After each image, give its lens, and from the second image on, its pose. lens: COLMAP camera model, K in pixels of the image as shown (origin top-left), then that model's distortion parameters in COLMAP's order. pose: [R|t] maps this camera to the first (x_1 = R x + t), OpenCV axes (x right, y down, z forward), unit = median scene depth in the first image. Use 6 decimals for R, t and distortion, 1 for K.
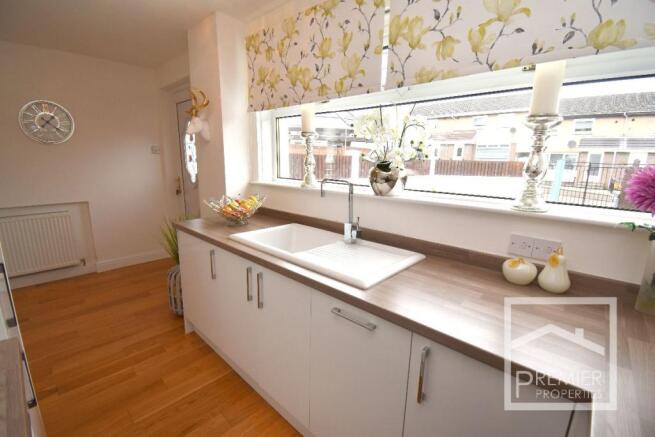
lens RADIAL K [[293.8, 0, 327.3], [0, 293.8, 220.8], [0, 0, 1]] dist [-0.002527, -0.001207]
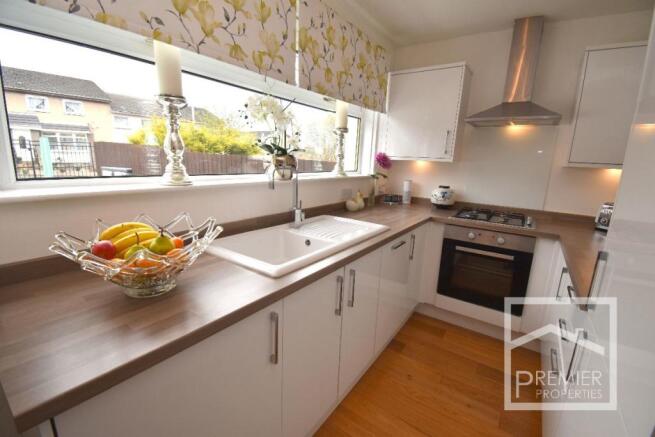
lens RADIAL K [[293.8, 0, 328.7], [0, 293.8, 219.2], [0, 0, 1]] dist [-0.002527, -0.001207]
pose [[-0.148507, -0.231460, 0.961443, -0.971073], [0.156292, 0.954511, 0.253932, -0.207210], [-0.976483, 0.187976, -0.105576, 1.022865]]
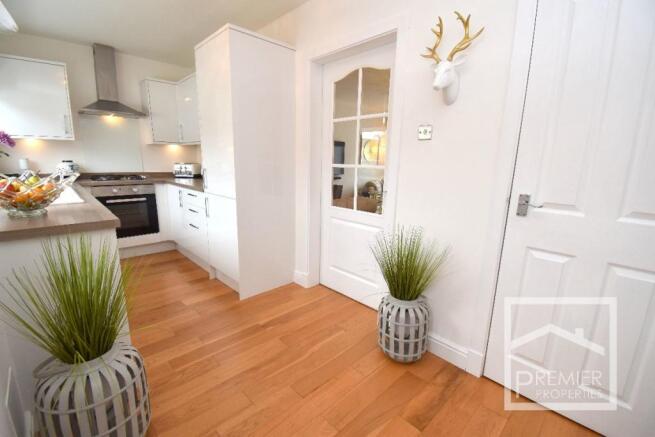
lens RADIAL K [[293.8, 0, 328.8], [0, 293.8, 218.1], [0, 0, 1]] dist [-0.002527, -0.001207]
pose [[-0.997738, -0.053803, 0.040310, -1.149804], [-0.033341, 0.916669, 0.398255, -0.285922], [-0.058378, 0.396010, -0.916388, 1.550340]]
